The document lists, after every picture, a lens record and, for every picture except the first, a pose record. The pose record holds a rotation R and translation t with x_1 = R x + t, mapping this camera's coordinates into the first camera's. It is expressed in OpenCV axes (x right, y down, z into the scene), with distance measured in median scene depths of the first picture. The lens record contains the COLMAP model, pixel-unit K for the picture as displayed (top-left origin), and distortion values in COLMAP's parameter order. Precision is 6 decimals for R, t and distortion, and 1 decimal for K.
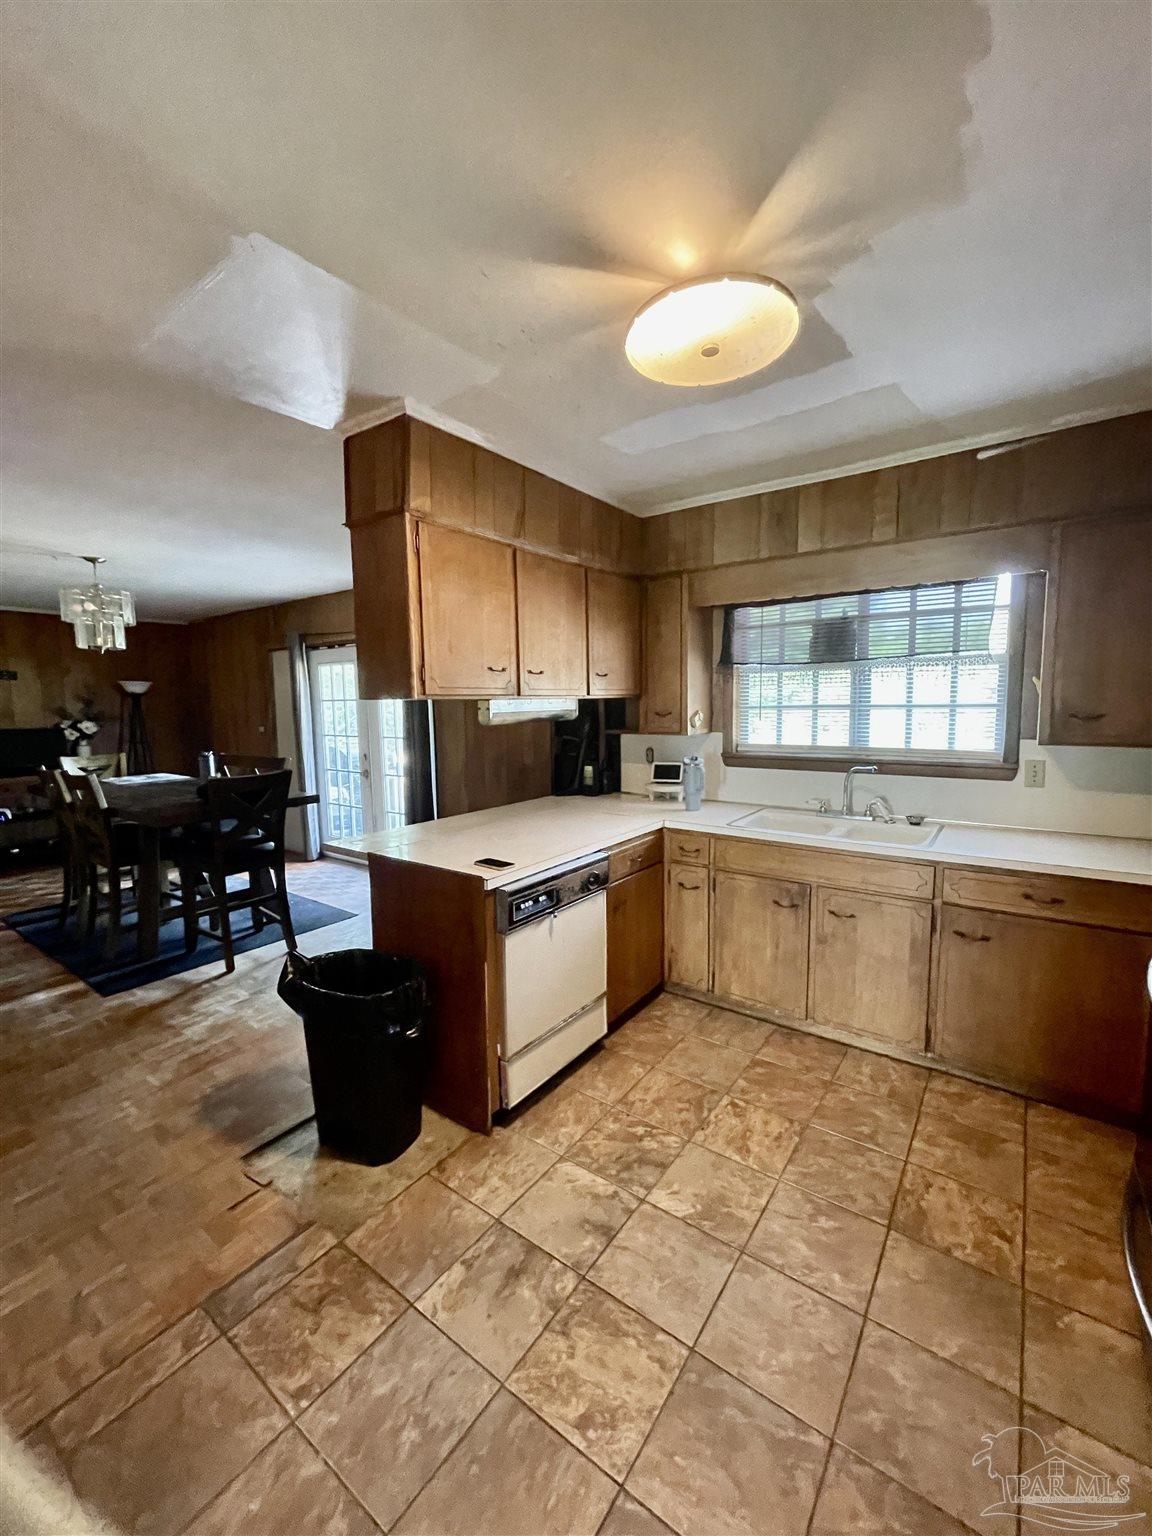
lens RADIAL K [[617.8, 0, 576.7], [0, 617.8, 764.2], [0, 0, 1]] dist [-0.003444, 0.000047]
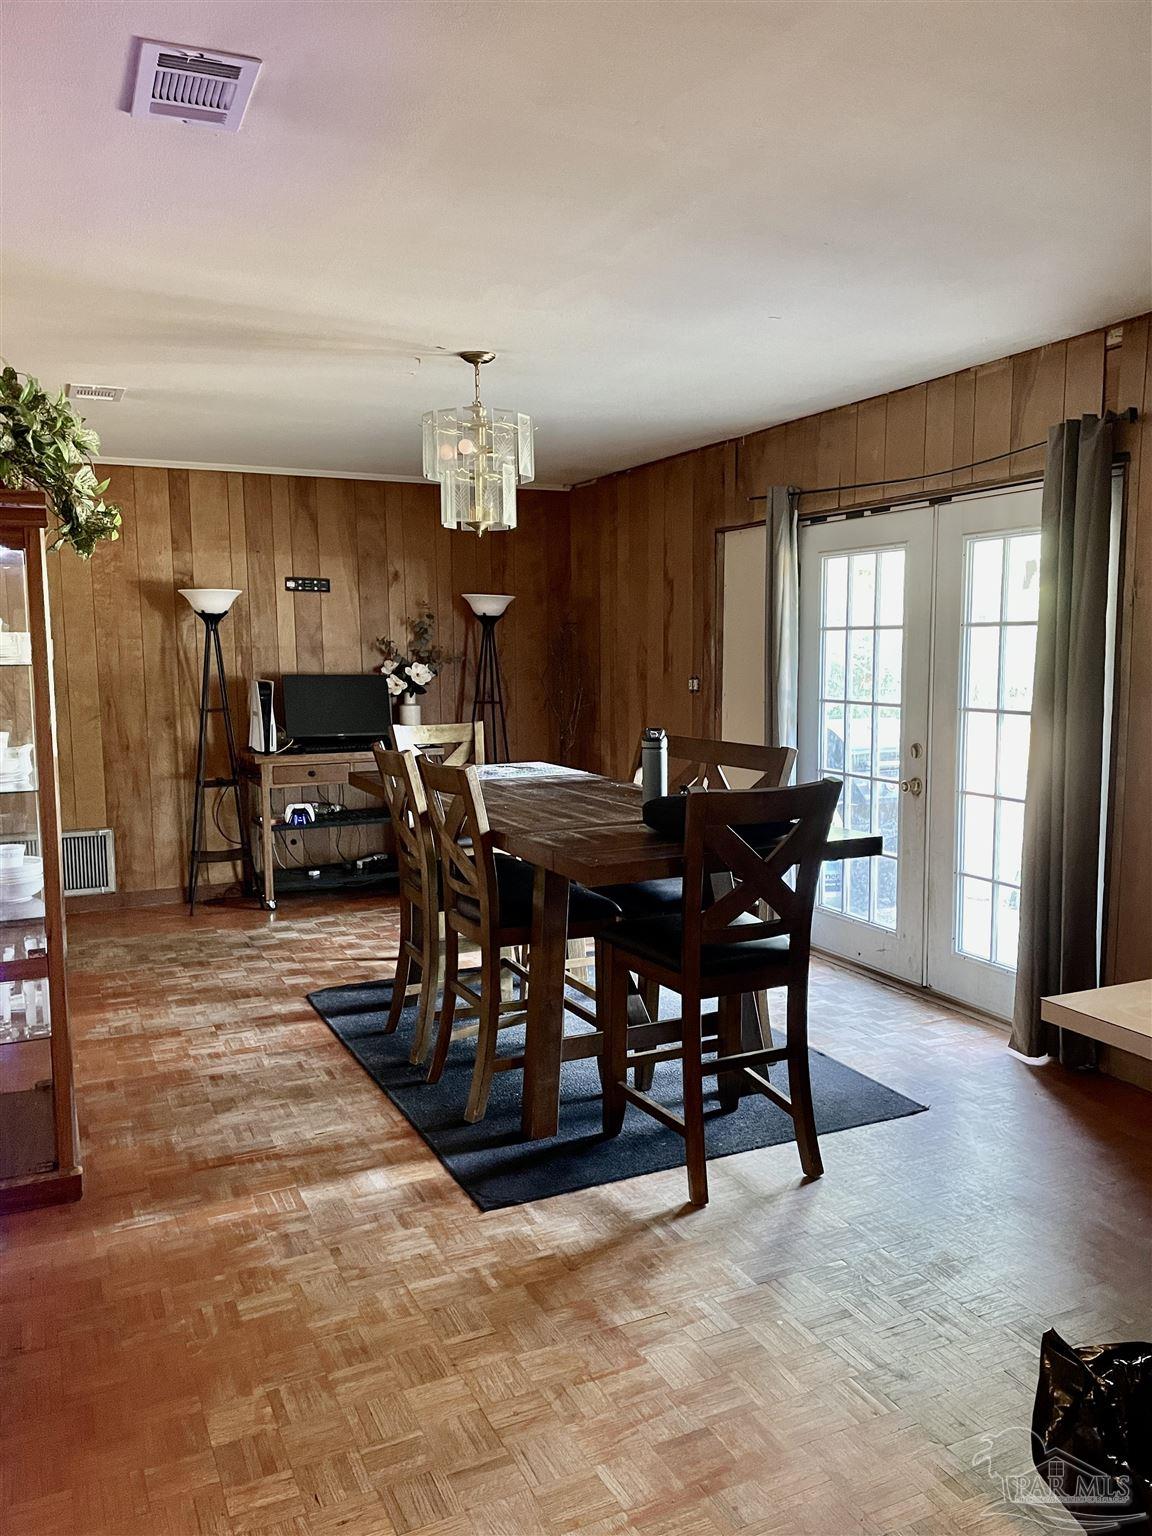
lens RADIAL K [[1169.1, 0, 576.4], [0, 1169.1, 770.3], [0, 0, 1]] dist [0.071262, -0.068108]
pose [[0.878533, 0.060646, -0.473817, -0.211006], [-0.054984, 0.998154, 0.025809, -0.008347], [0.474507, 0.003378, 0.880245, 0.150642]]
